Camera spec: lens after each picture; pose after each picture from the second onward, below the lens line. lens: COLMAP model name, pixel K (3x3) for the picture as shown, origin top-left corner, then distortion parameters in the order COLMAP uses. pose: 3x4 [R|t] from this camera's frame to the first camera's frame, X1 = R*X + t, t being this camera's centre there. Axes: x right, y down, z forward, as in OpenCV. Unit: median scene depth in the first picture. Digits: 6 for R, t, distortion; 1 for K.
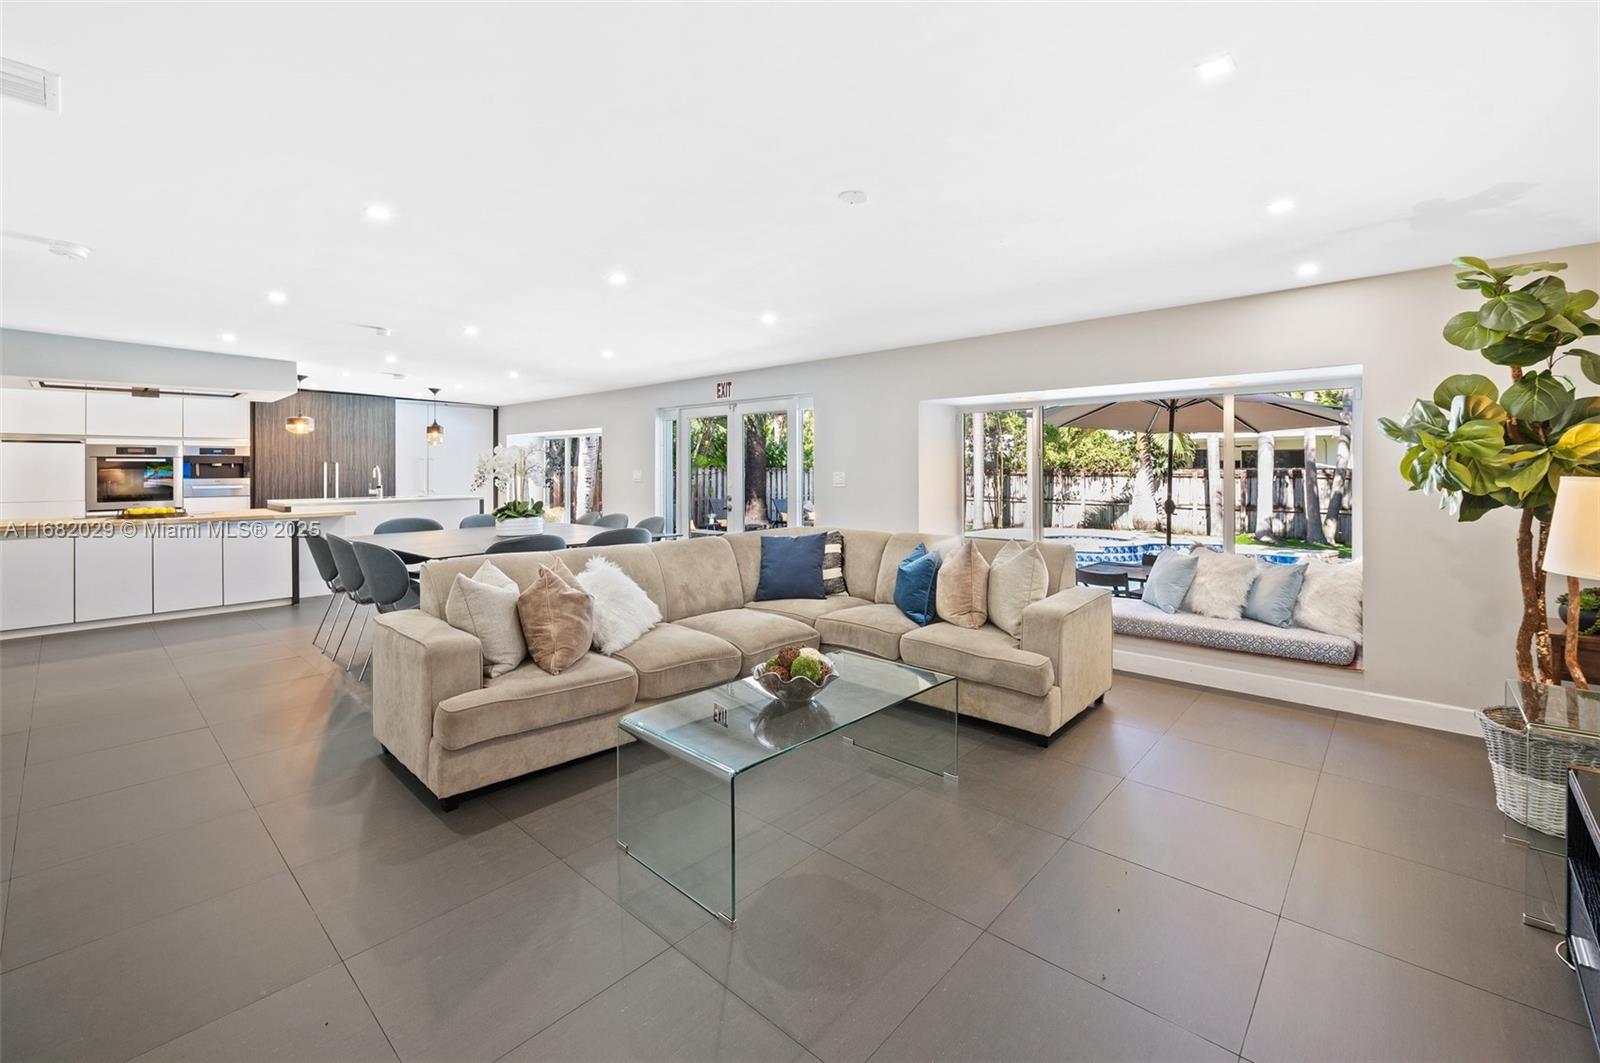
lens RADIAL K [[689.3, 0, 793.7], [0, 689.3, 463.7], [0, 0, 1]] dist [0.000574, 0.000162]
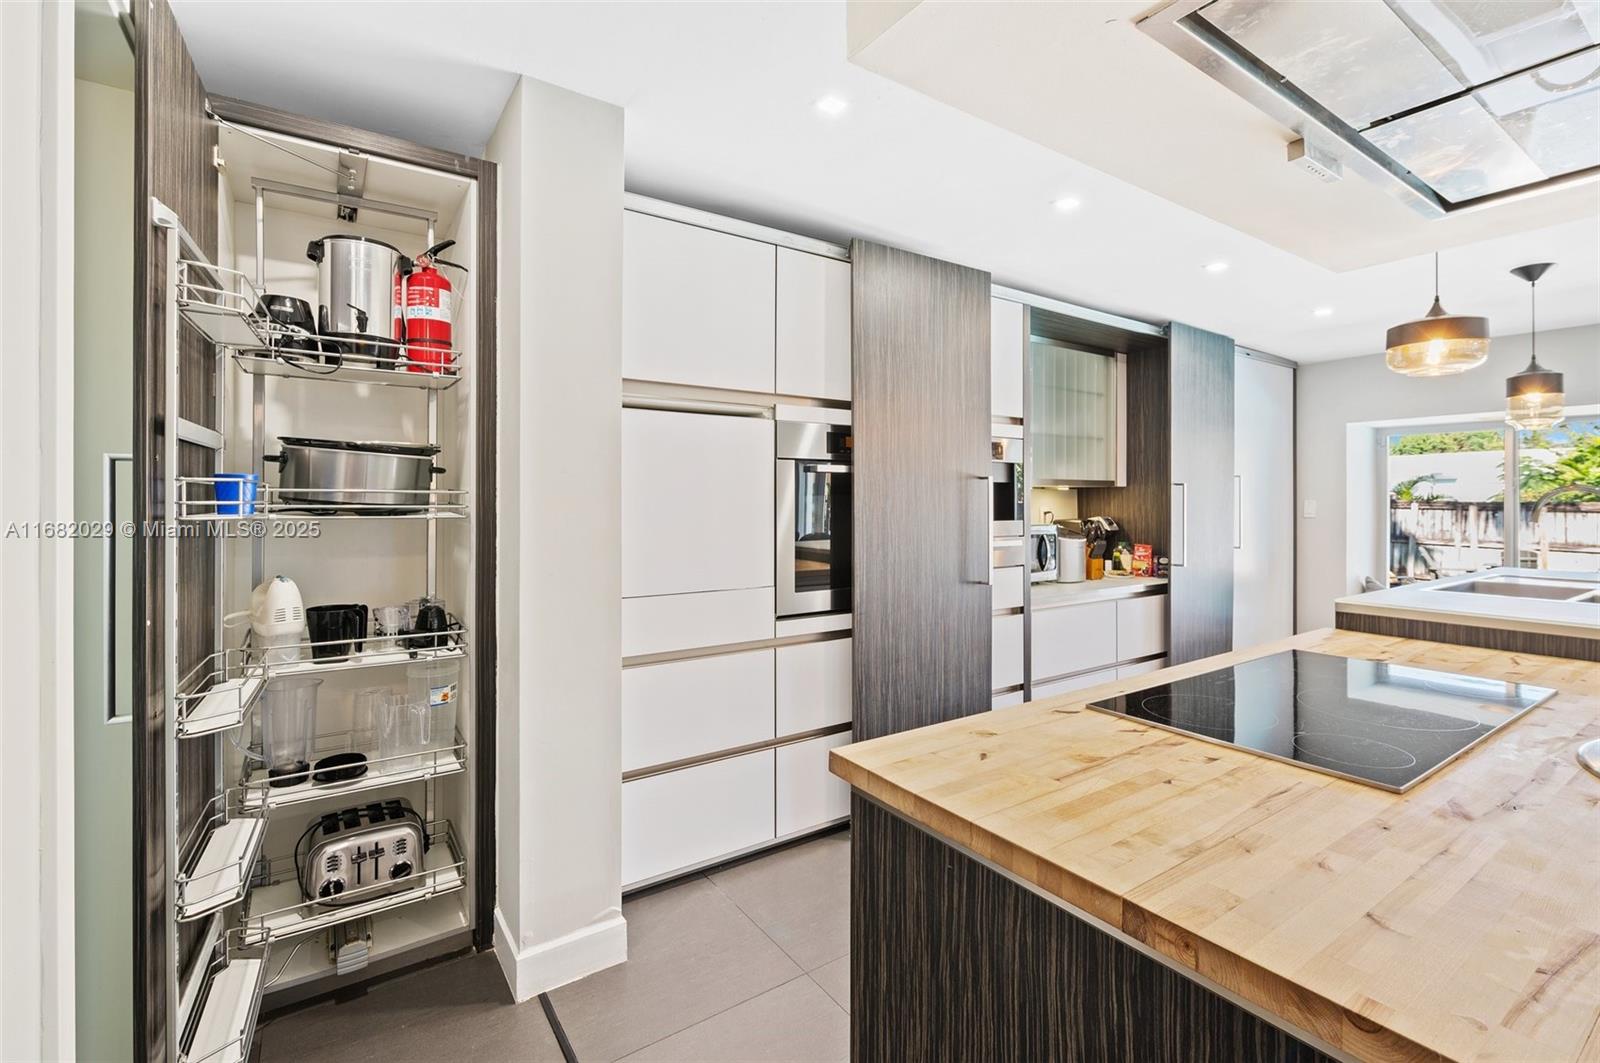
lens RADIAL K [[698.2, 0, 782.0], [0, 698.2, 520.0], [0, 0, 1]] dist [-0.007619, -0.000205]
pose [[0.969922, 0.012952, -0.243070, -0.426630], [-0.003579, 0.999234, 0.038963, 0.003242], [0.243388, -0.036921, 0.969226, 0.303346]]
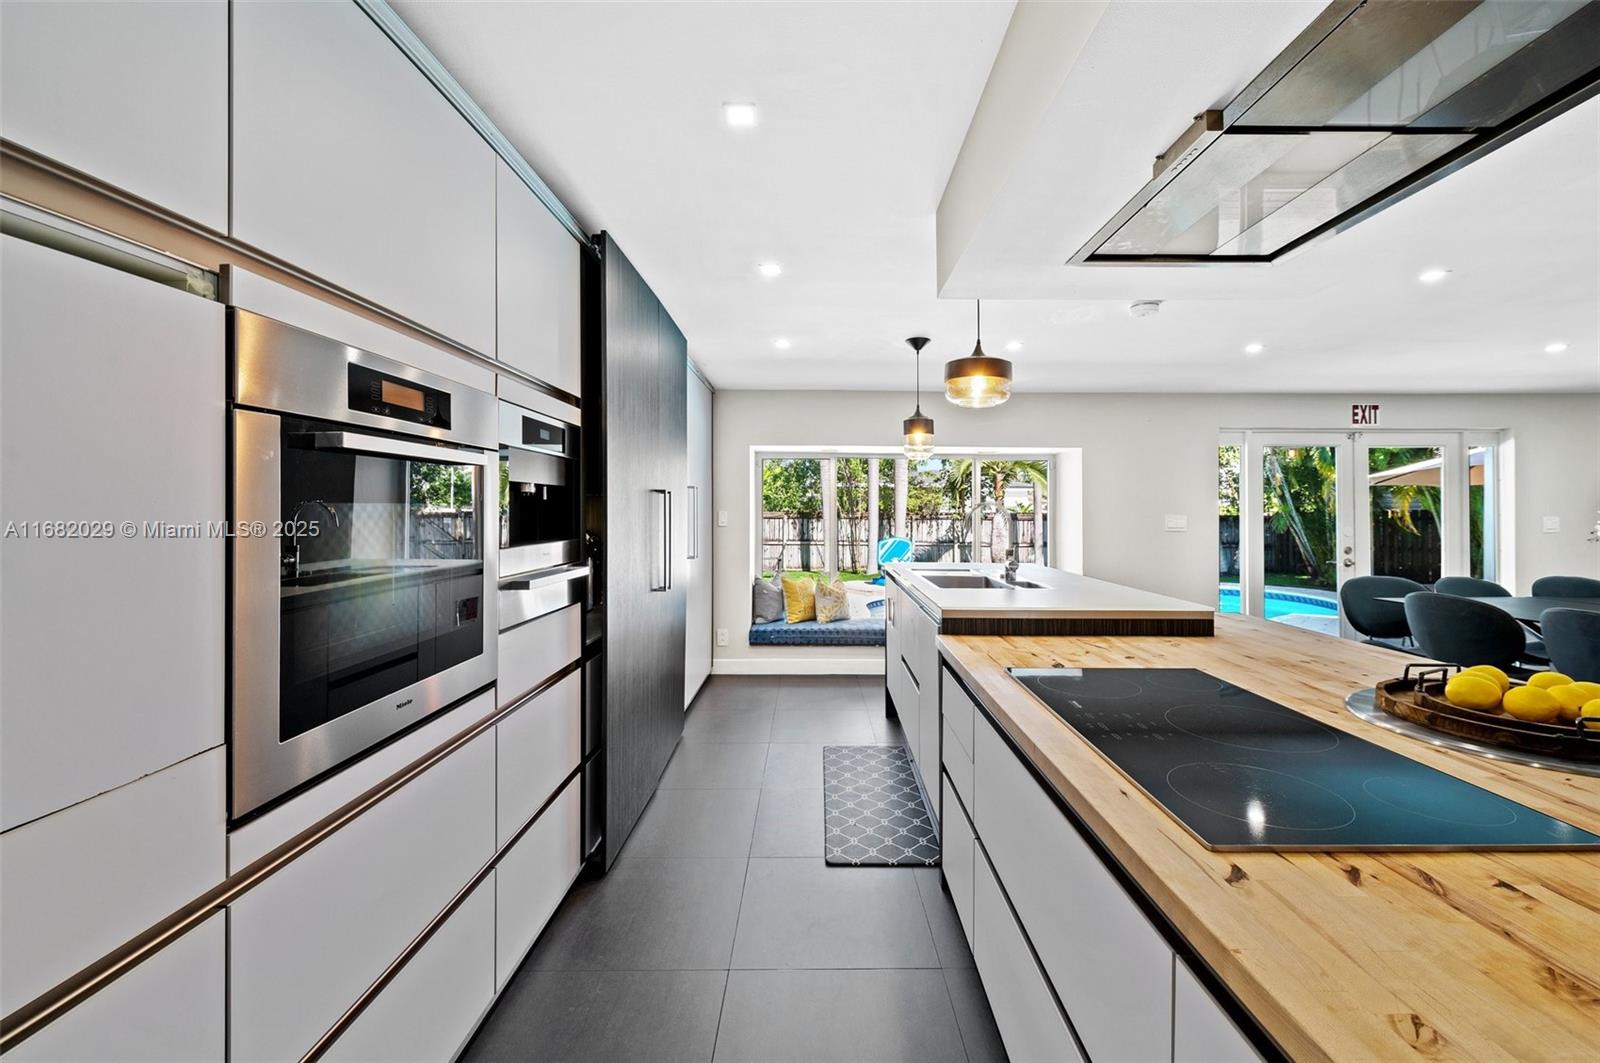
lens RADIAL K [[673.8, 0, 823.7], [0, 673.8, 505.7], [0, 0, 1]] dist [-0.002671, -0.000287]
pose [[0.726828, 0.012465, 0.686707, -0.469057], [-0.013210, 0.999904, -0.004168, 0.003728], [-0.686693, -0.006042, 0.726923, 0.378799]]
